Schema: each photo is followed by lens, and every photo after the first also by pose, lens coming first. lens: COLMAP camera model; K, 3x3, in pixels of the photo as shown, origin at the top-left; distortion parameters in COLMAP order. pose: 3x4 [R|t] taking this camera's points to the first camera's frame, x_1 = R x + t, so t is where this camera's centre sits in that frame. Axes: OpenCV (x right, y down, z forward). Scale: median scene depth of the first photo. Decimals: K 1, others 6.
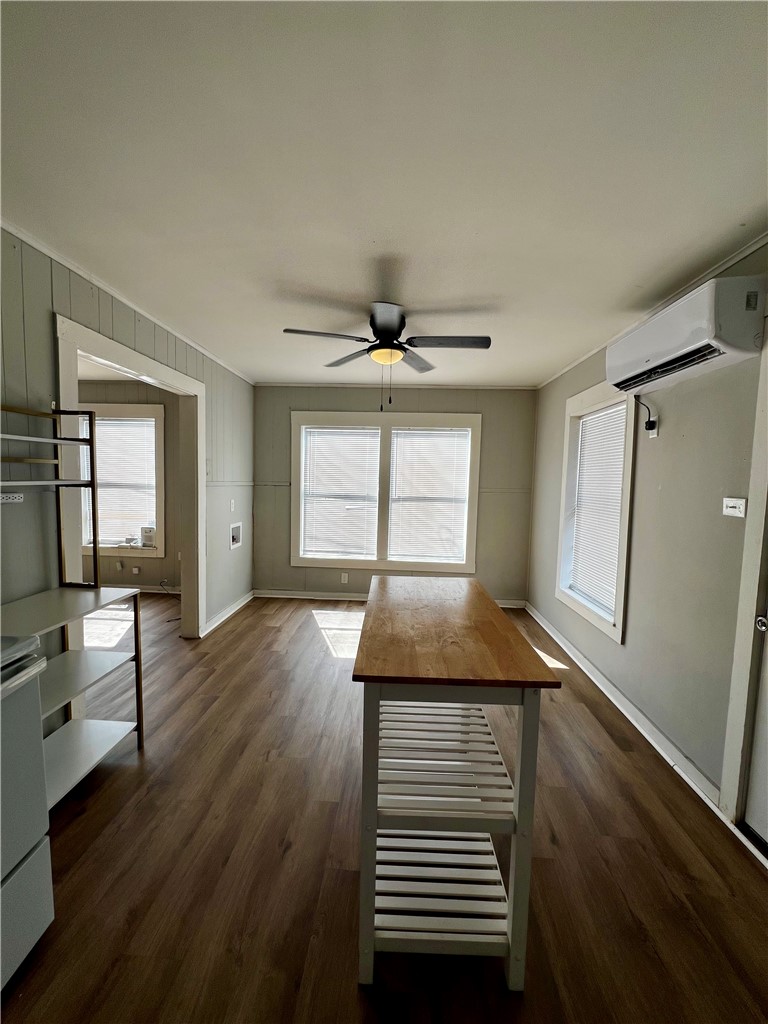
lens RADIAL K [[419.1, 0, 384.0], [0, 419.1, 516.0], [0, 0, 1]] dist [0.002876, 0.000166]
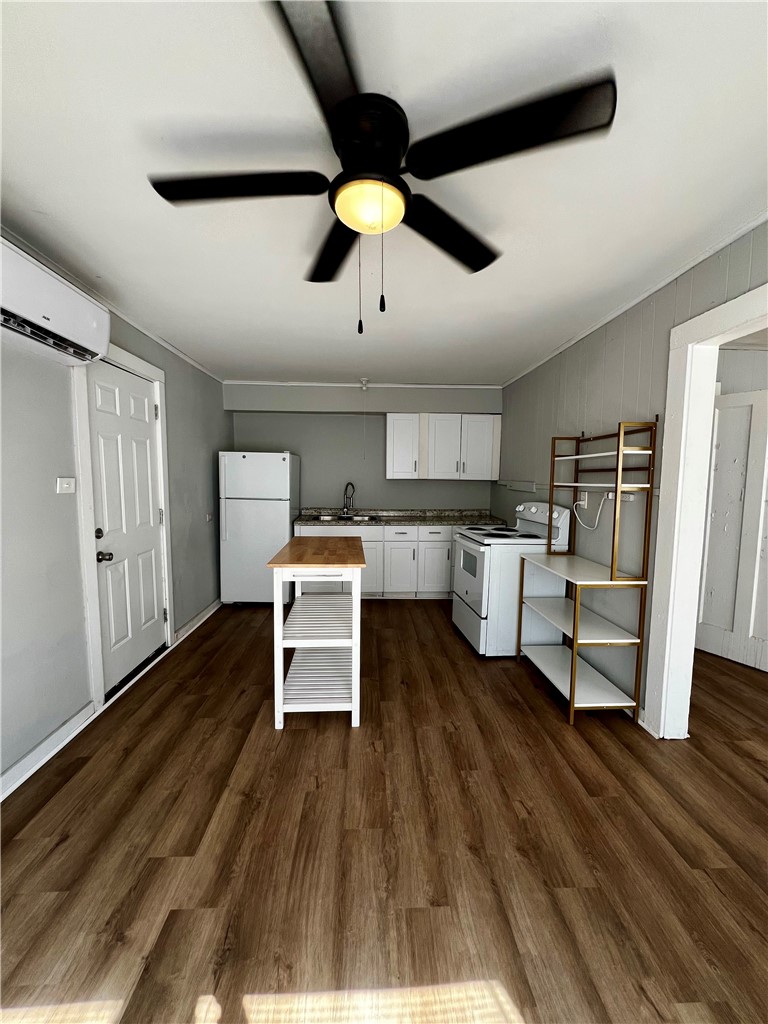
lens RADIAL K [[419.1, 0, 383.4], [0, 419.1, 507.6], [0, 0, 1]] dist [0.002876, 0.000166]
pose [[-0.994764, -0.030066, -0.097675, 0.039222], [-0.045431, 0.986215, 0.159107, -0.184966], [0.091545, 0.162711, -0.982418, 2.198978]]
